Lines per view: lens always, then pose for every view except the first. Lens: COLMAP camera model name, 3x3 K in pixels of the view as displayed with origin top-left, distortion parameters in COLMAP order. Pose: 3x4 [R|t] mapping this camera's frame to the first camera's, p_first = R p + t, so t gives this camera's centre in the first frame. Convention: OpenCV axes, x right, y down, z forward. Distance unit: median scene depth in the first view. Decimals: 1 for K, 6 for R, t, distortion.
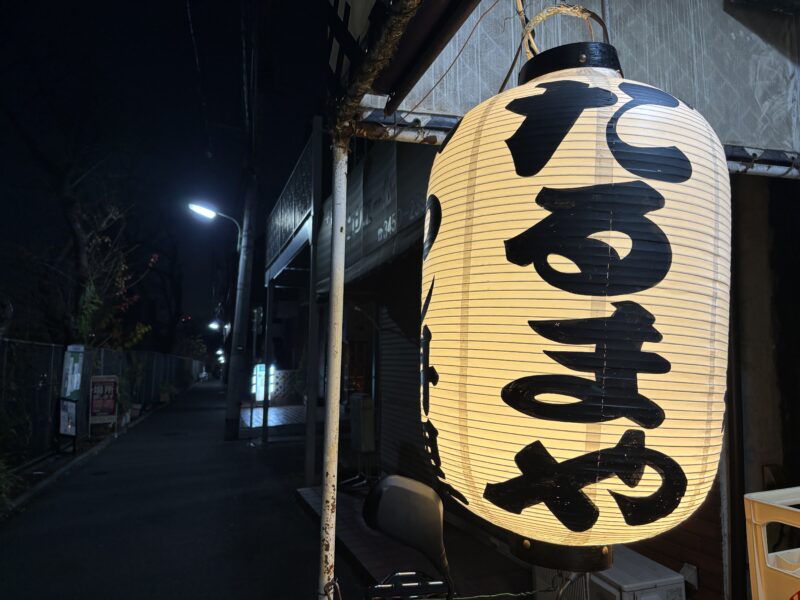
lens RADIAL K [[607.2, 0, 394.8], [0, 607.2, 300.6], [0, 0, 1]] dist [-0.003902, -0.001862]
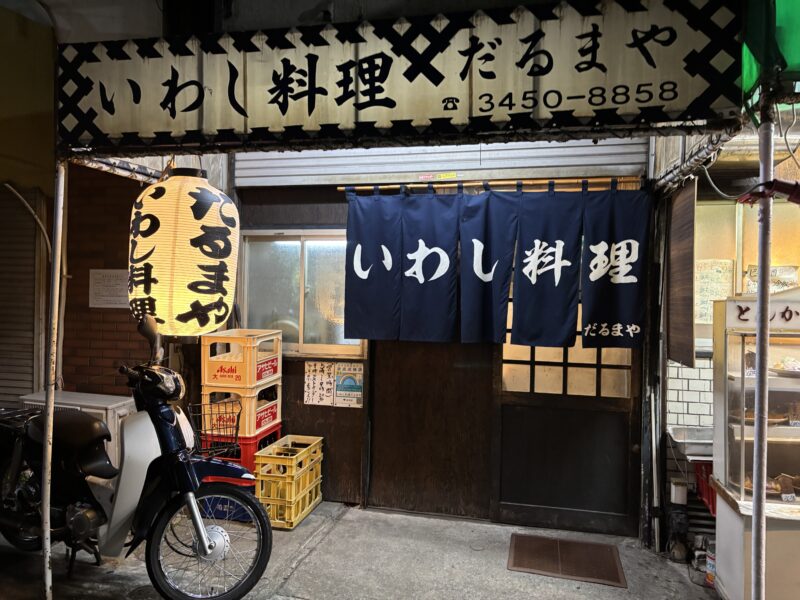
lens RADIAL K [[607.2, 0, 398.5], [0, 607.2, 299.8], [0, 0, 1]] dist [-0.003902, -0.001862]
pose [[0.503365, 0.002480, 0.864070, -2.144491], [-0.106987, 0.992480, 0.059477, -0.093351], [-0.857425, -0.122383, 0.499845, -1.673882]]
